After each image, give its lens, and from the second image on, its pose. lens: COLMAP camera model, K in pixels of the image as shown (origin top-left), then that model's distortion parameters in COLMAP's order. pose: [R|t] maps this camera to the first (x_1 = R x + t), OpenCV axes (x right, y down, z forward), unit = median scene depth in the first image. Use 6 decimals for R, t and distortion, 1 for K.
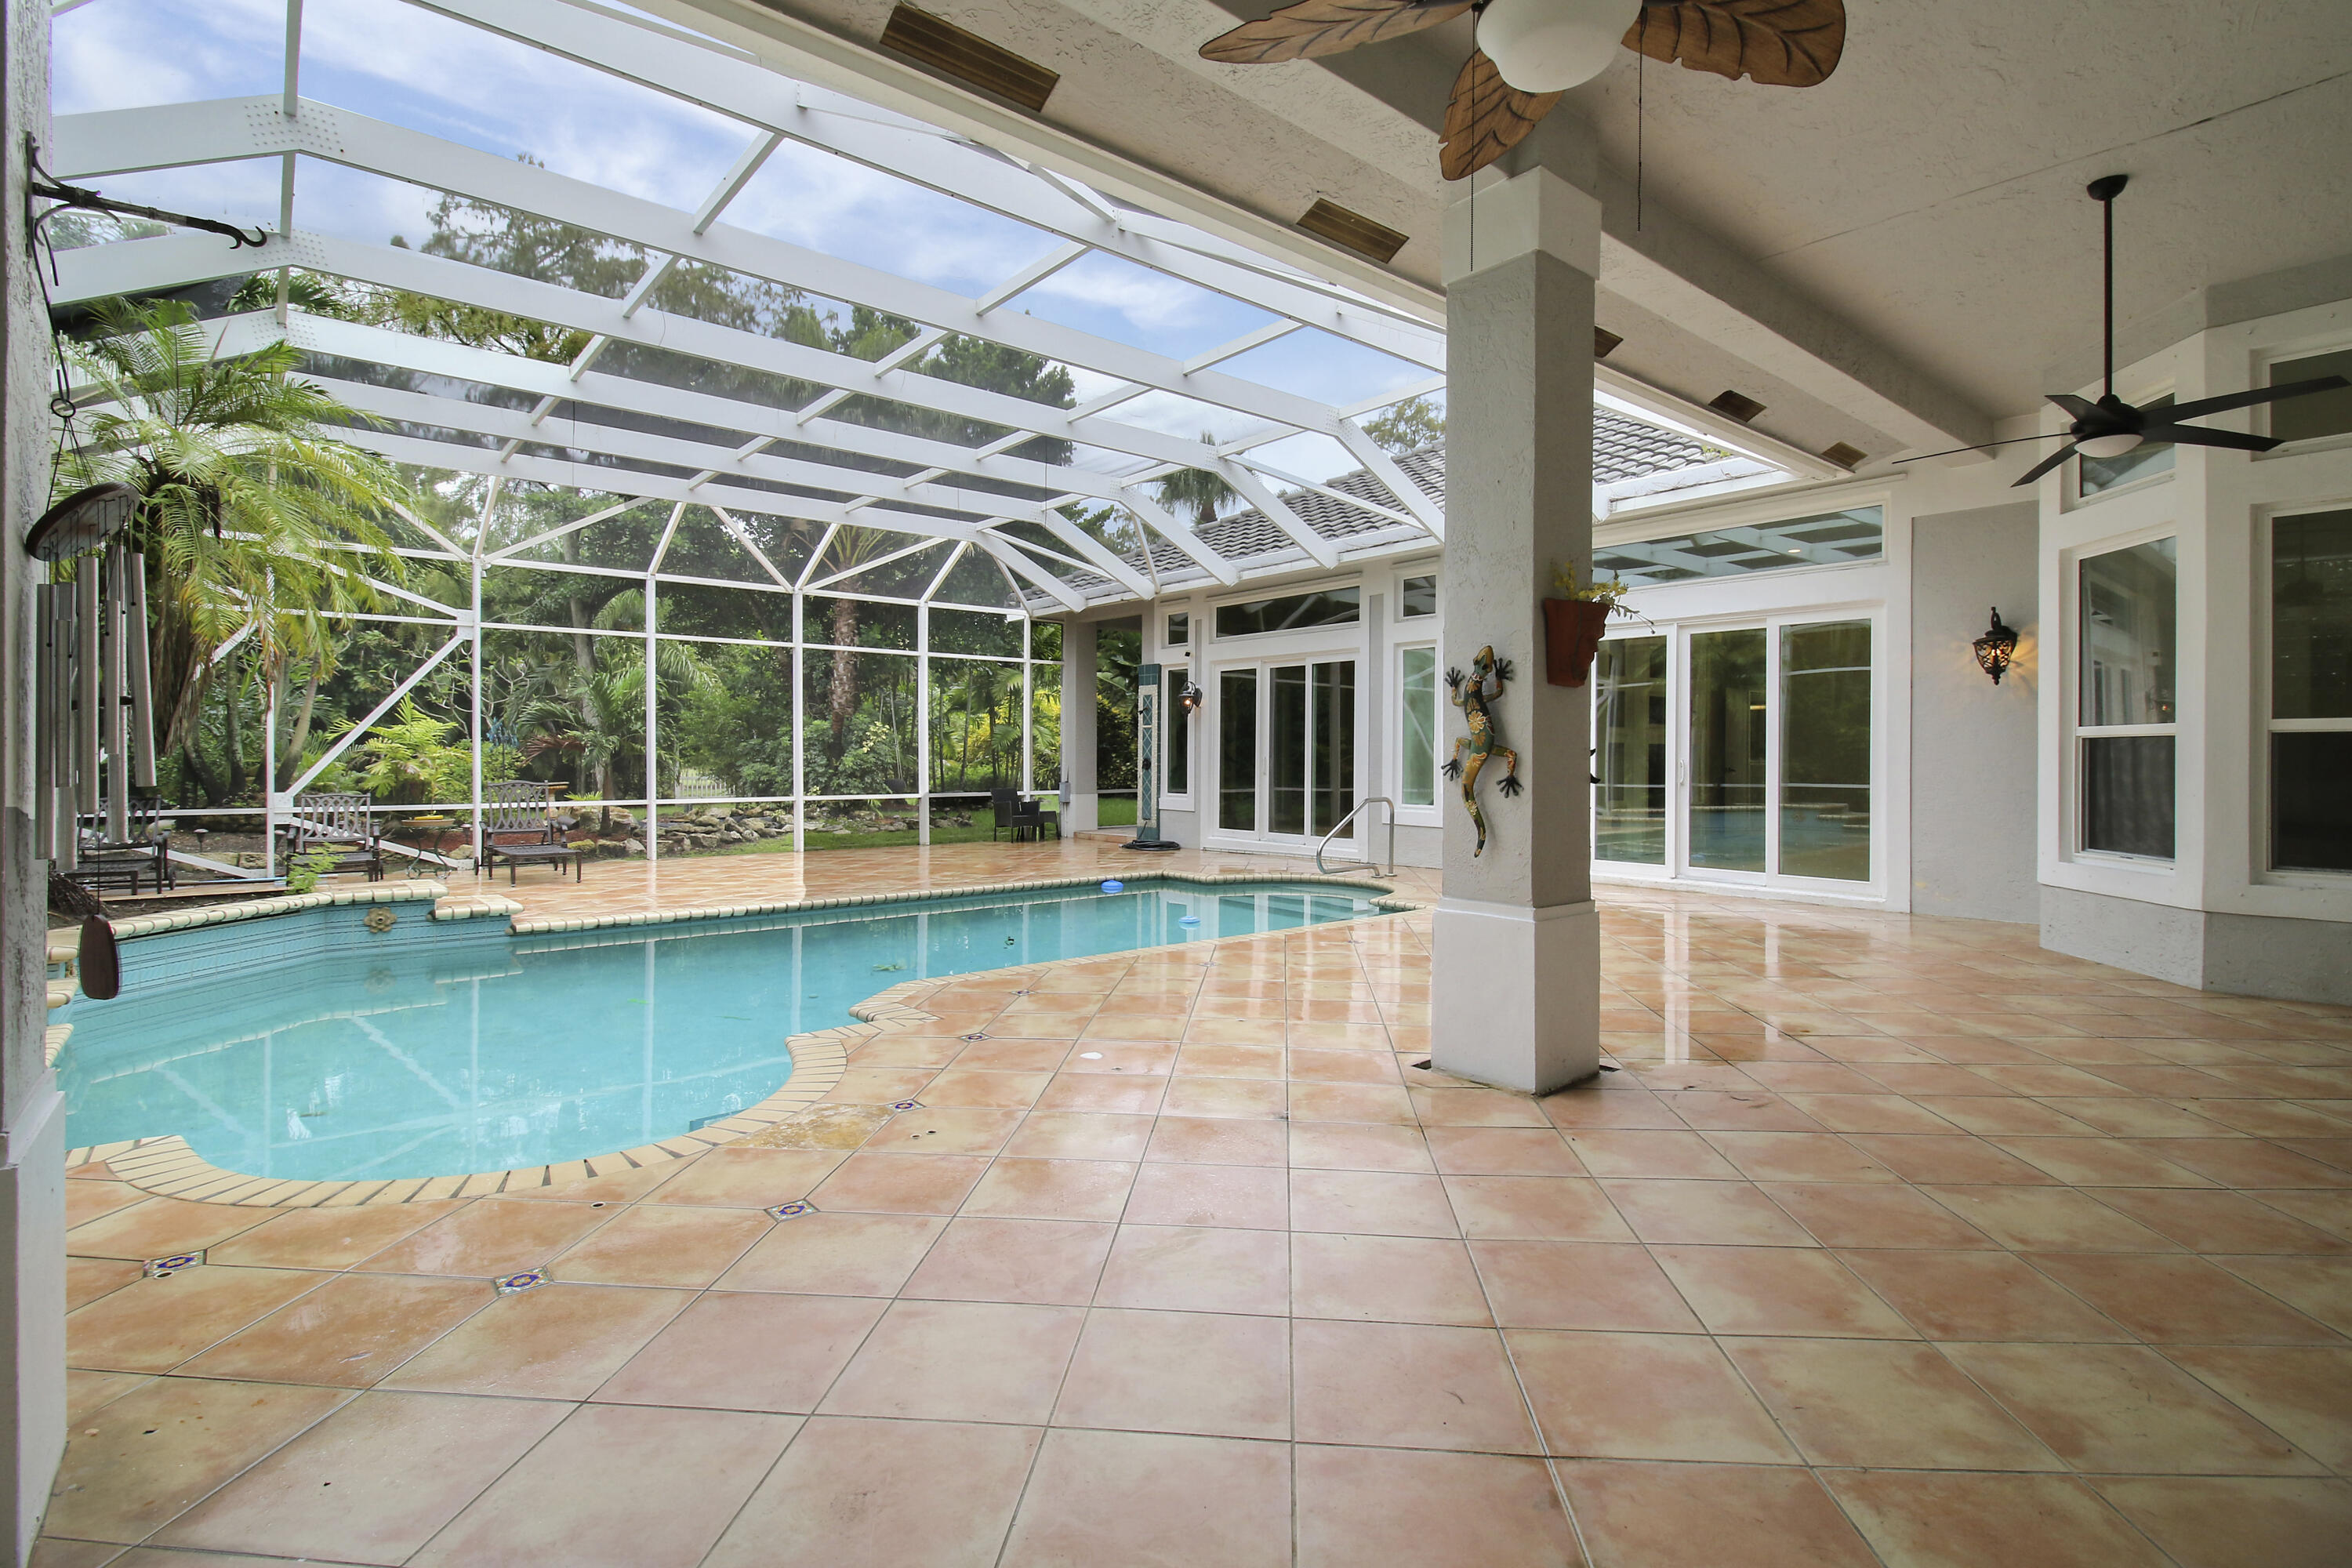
lens RADIAL K [[1101.1, 0, 1182.9], [0, 1101.1, 757.6], [0, 0, 1]] dist [-0.010543, -0.000923]
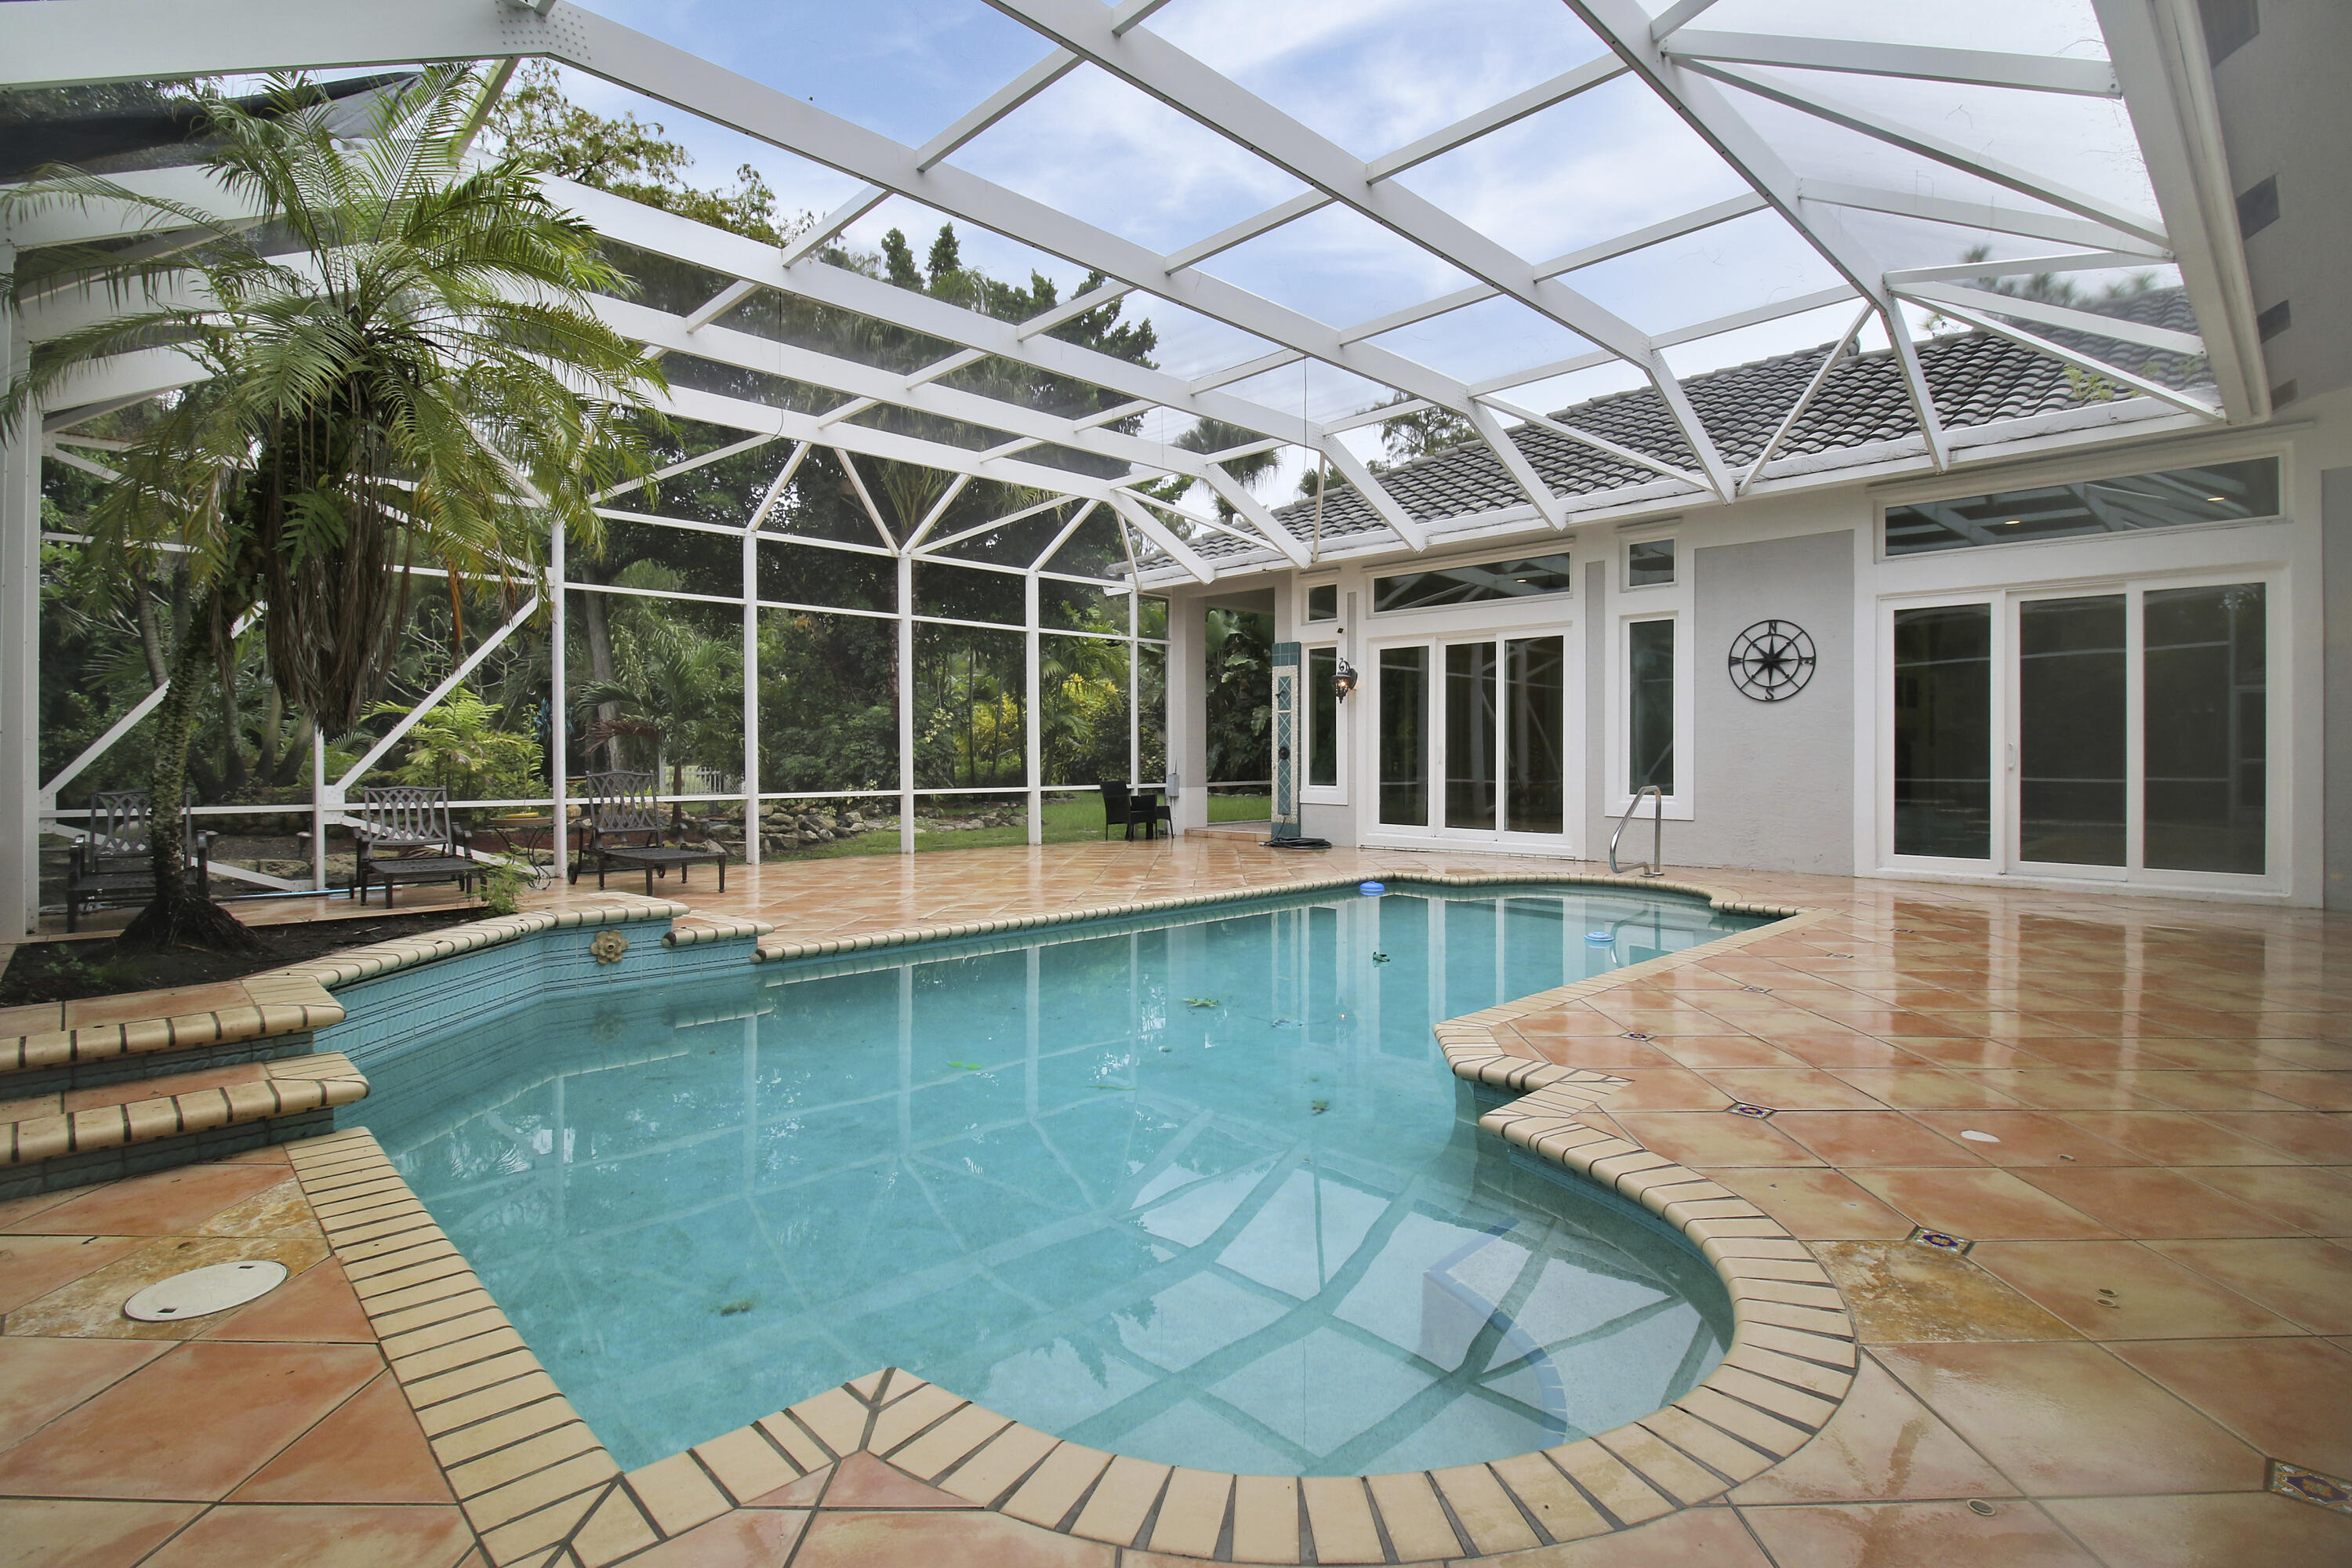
lens RADIAL K [[1114.5, 0, 1177.3], [0, 1114.5, 754.4], [0, 0, 1]] dist [-0.014636, -0.000587]
pose [[0.997330, -0.001533, 0.073004, -0.217849], [0.001610, 0.999998, -0.000994, 0.009186], [-0.073003, 0.001109, 0.997331, 0.112489]]
